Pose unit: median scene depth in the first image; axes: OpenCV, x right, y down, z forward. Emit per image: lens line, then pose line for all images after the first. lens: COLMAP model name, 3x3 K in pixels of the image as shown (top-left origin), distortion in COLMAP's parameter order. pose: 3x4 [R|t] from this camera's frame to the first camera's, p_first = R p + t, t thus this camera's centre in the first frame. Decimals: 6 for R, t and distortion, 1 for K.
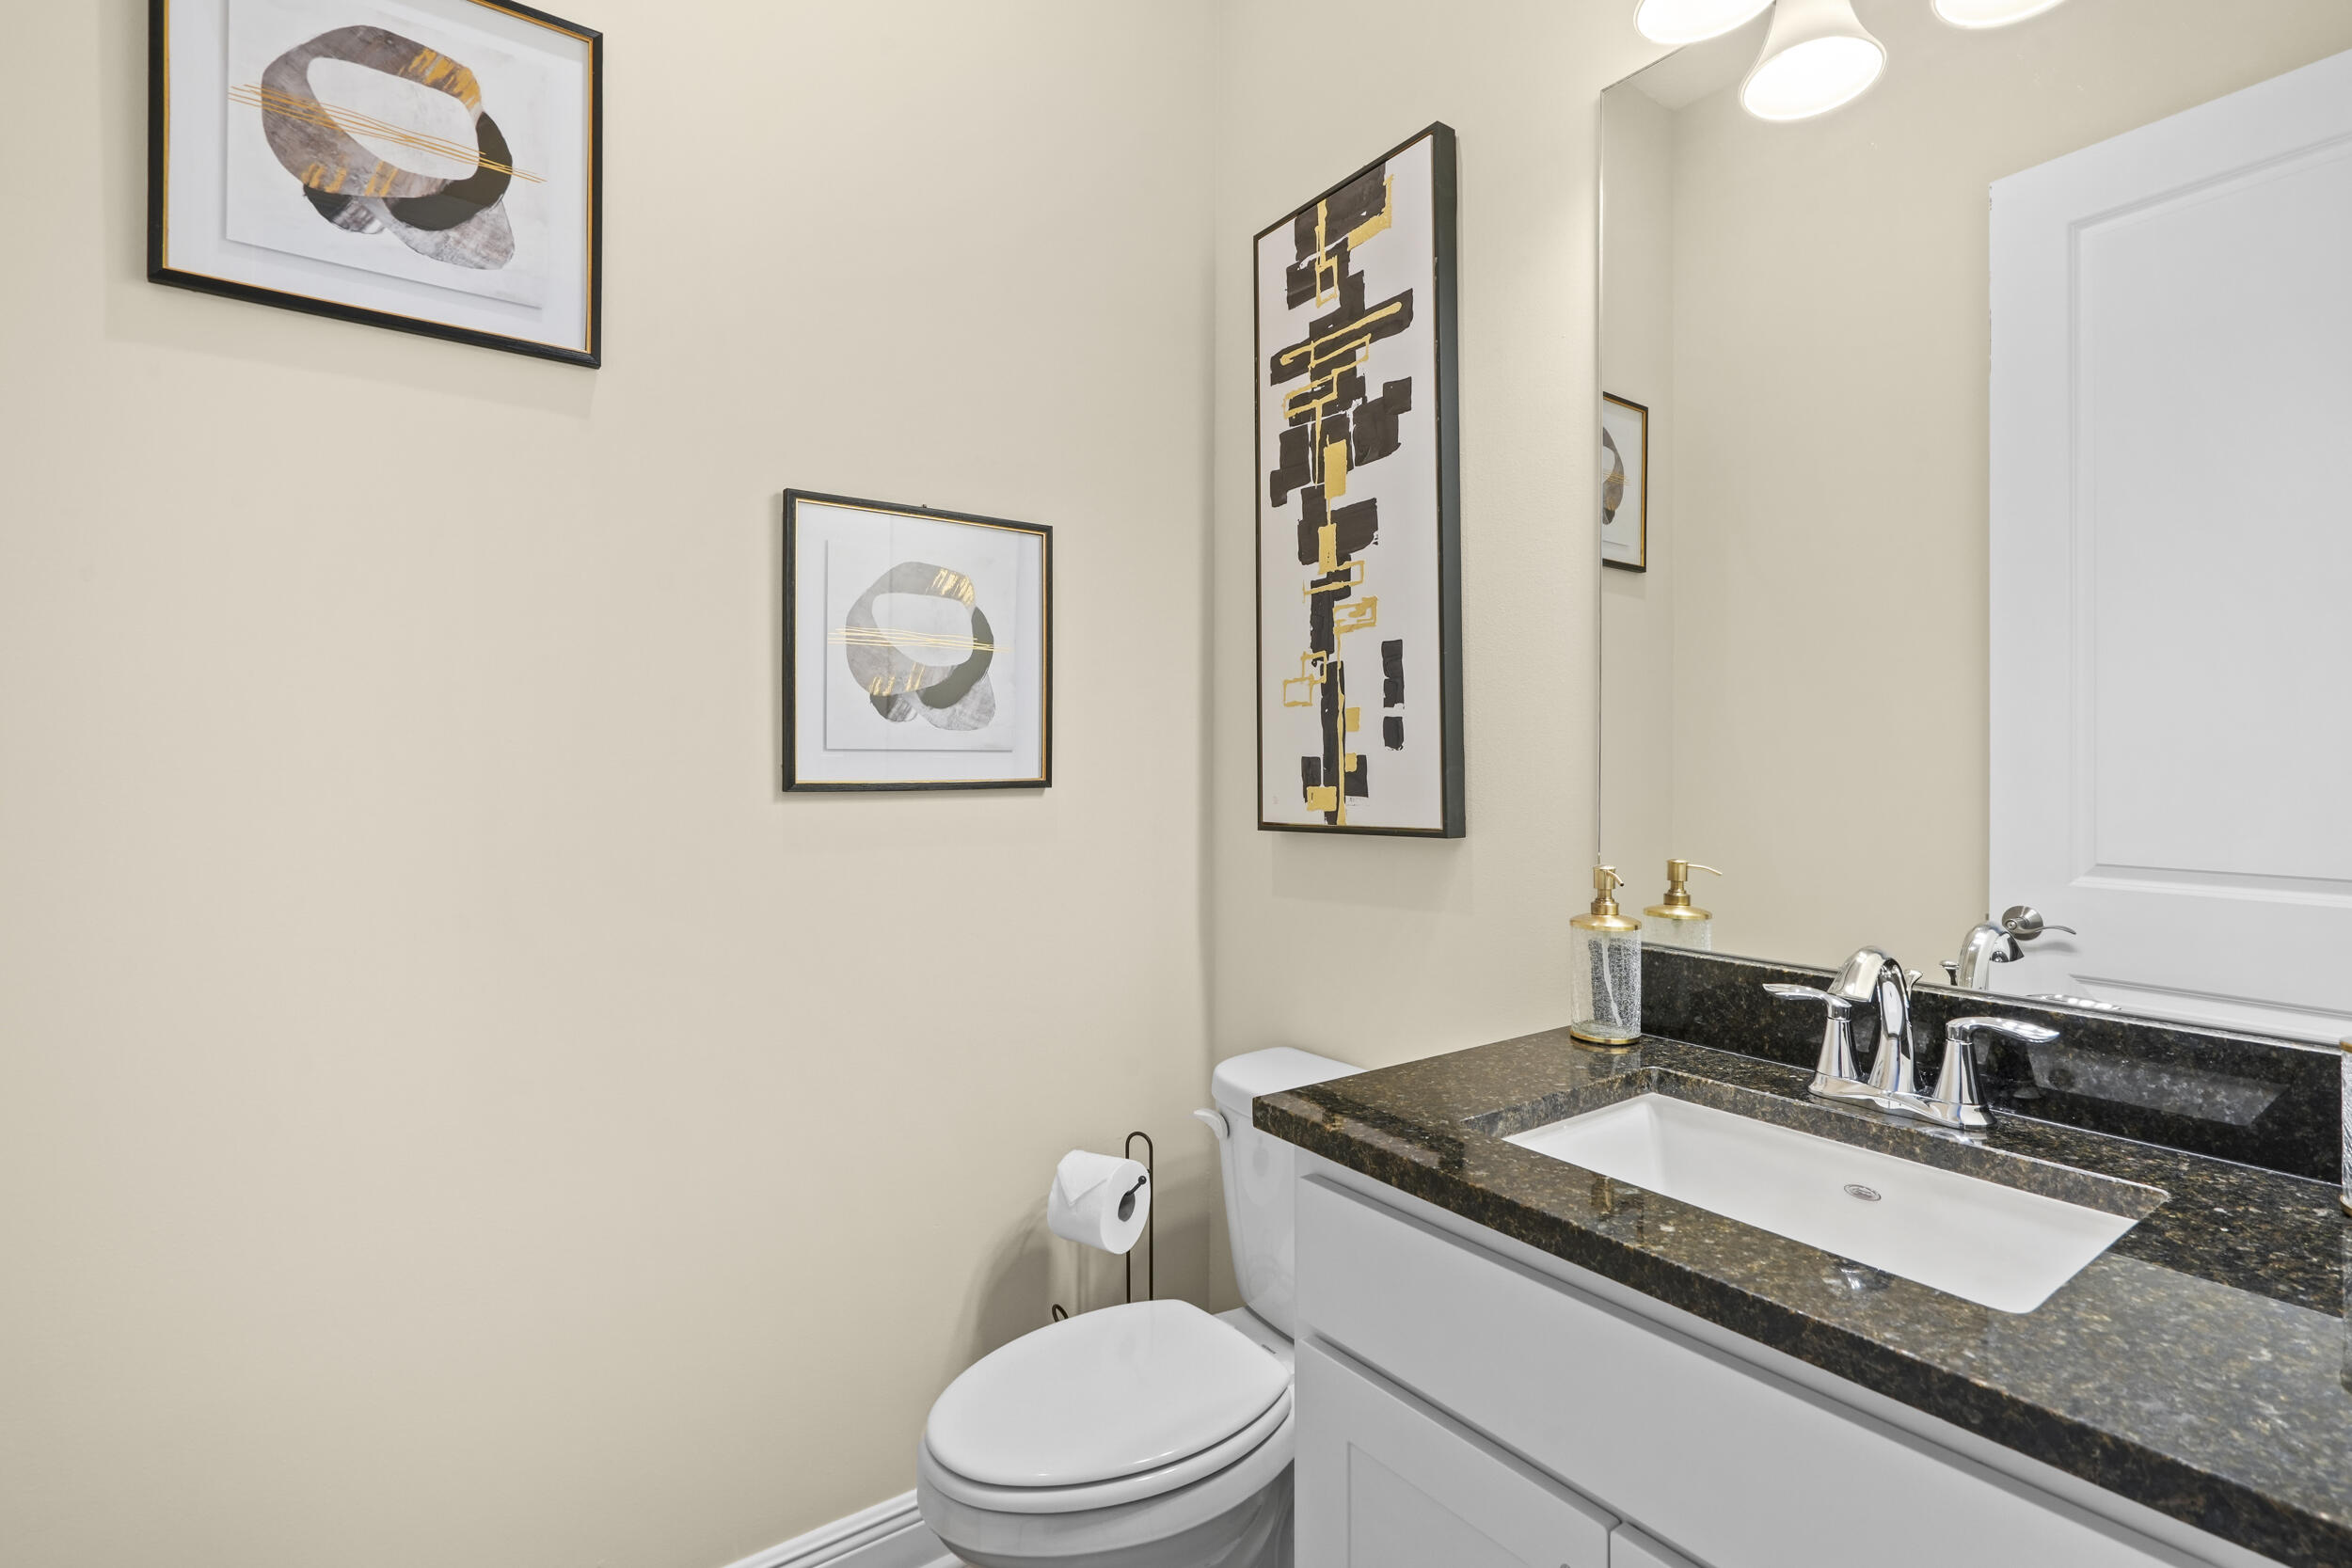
lens RADIAL K [[1081.0, 0, 1177.9], [0, 1081.0, 775.2], [0, 0, 1]] dist [-0.003742, 0.002776]
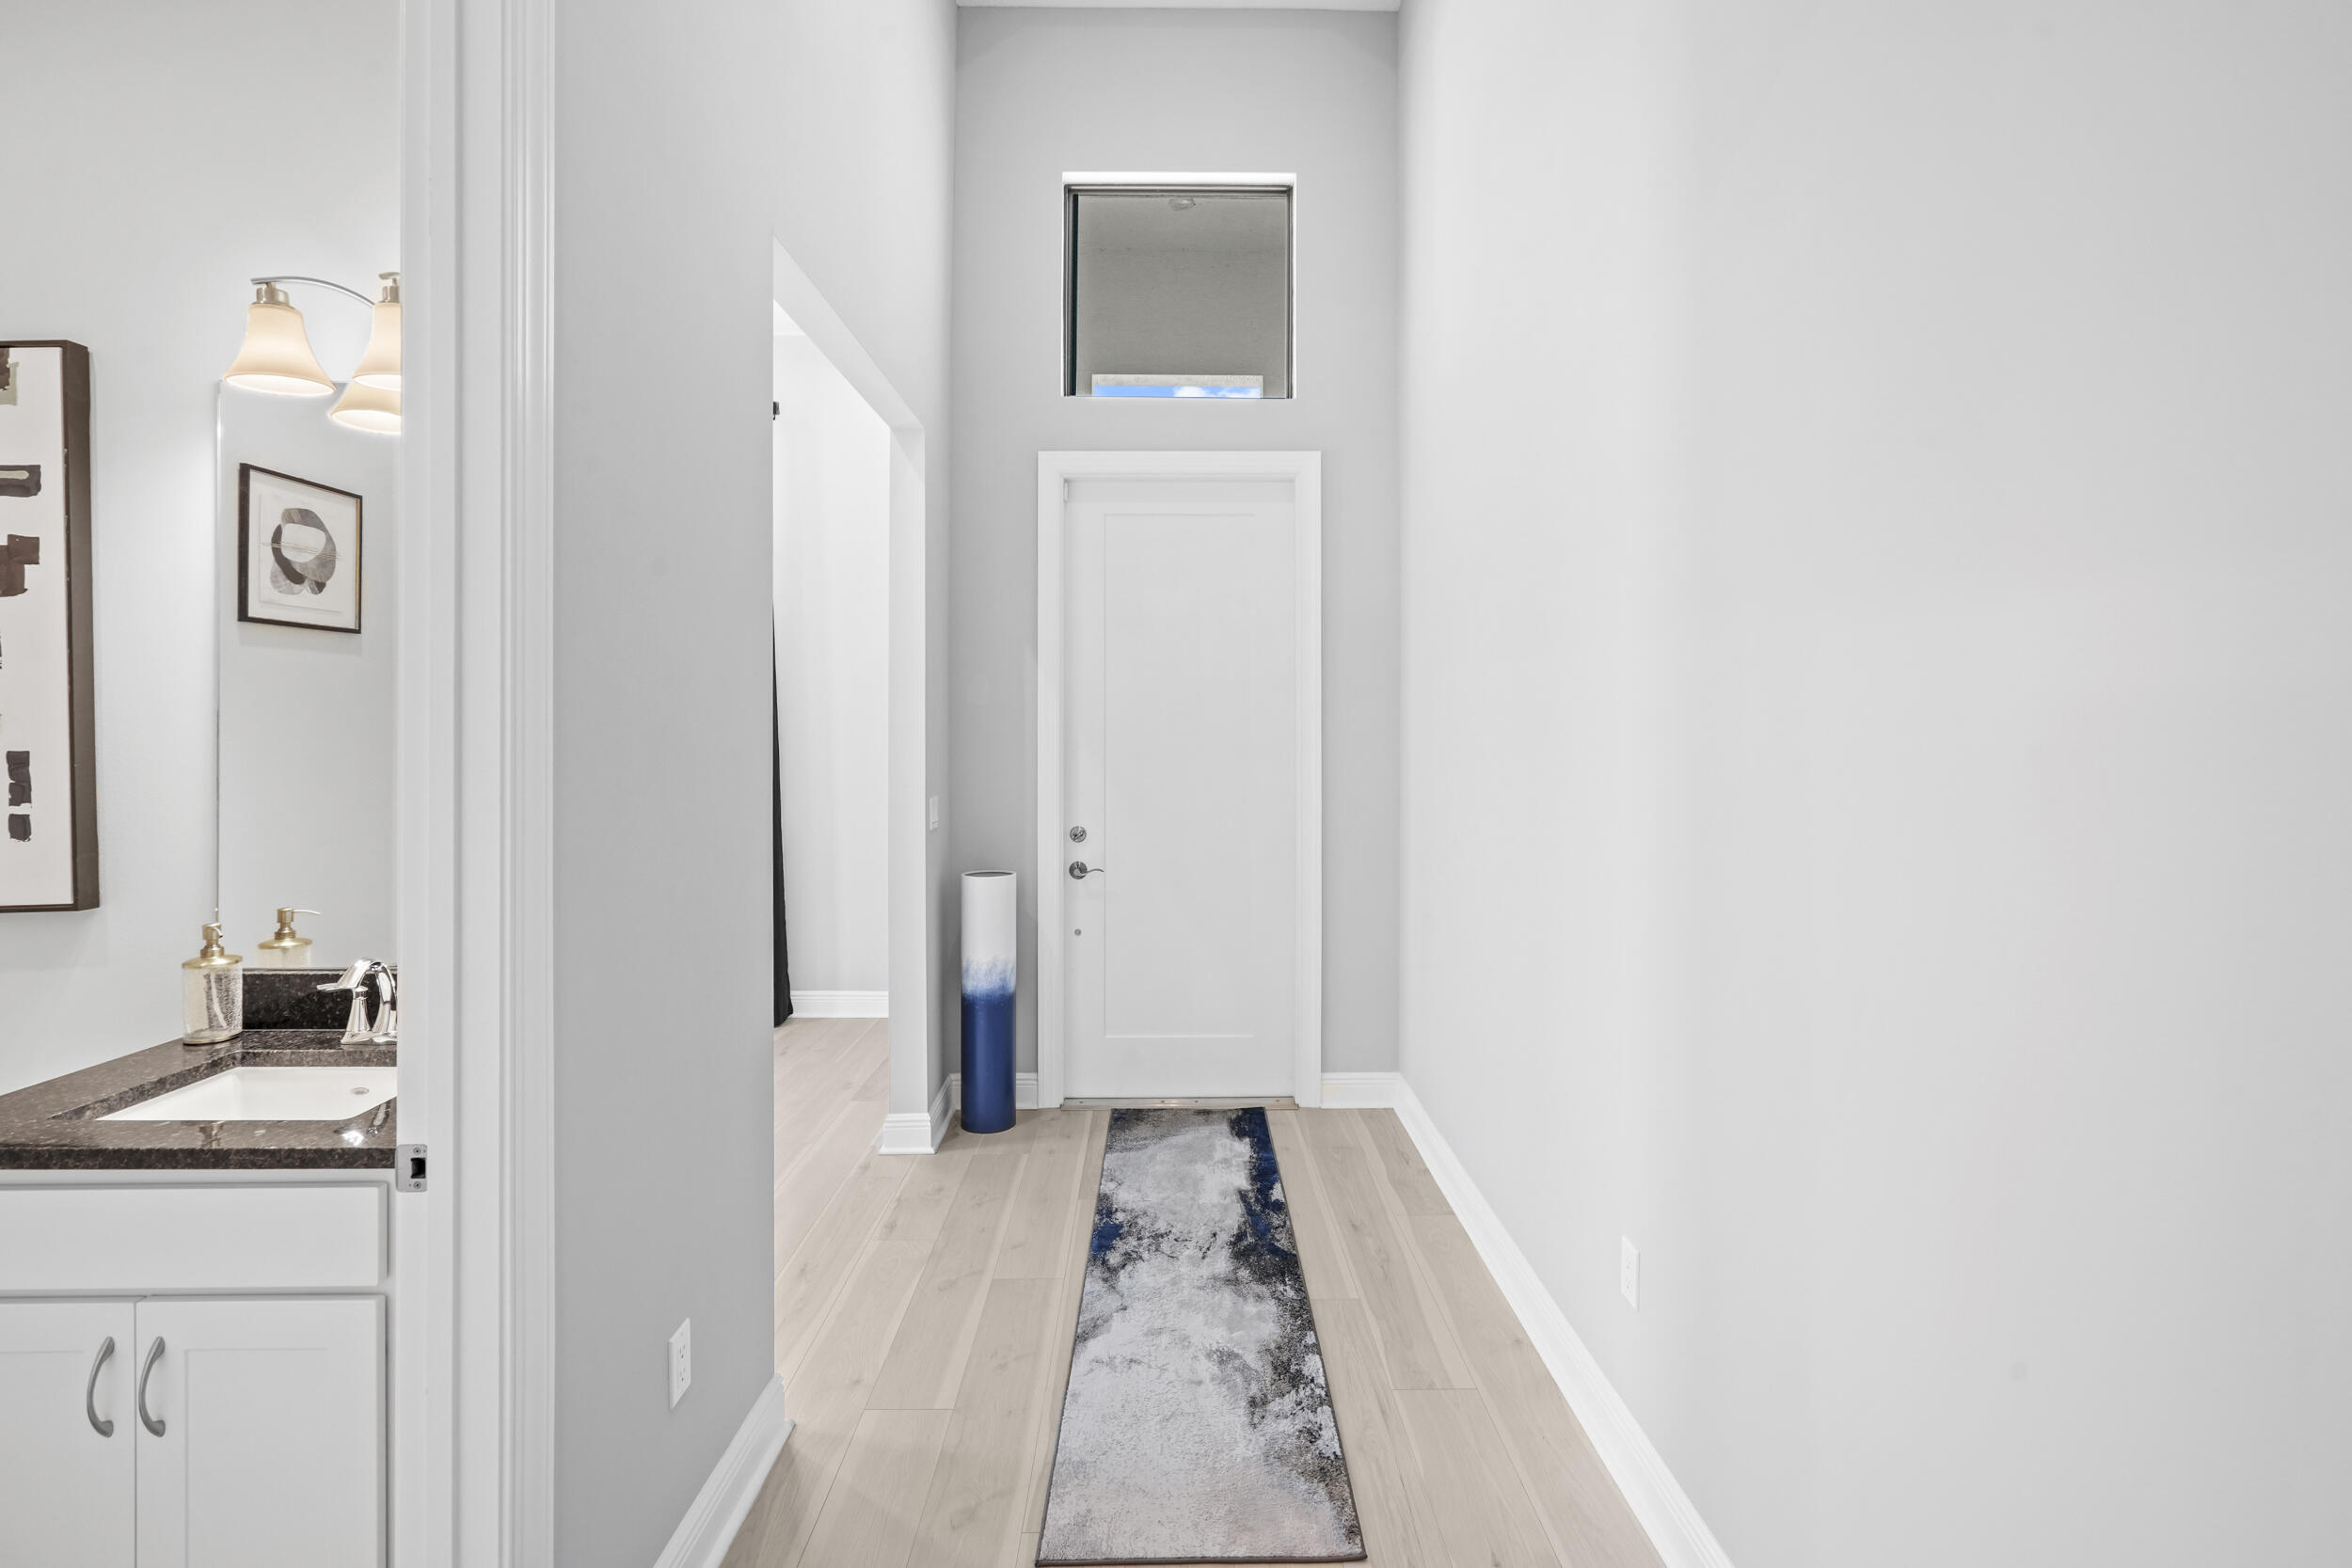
lens RADIAL K [[1081.0, 0, 1184.5], [0, 1081.0, 725.9], [0, 0, 1]] dist [-0.003742, 0.002776]
pose [[0.570997, -0.003705, 0.820943, -0.062830], [0.004314, 0.999990, 0.001512, -0.187759], [-0.820941, 0.002678, 0.571007, -0.967177]]
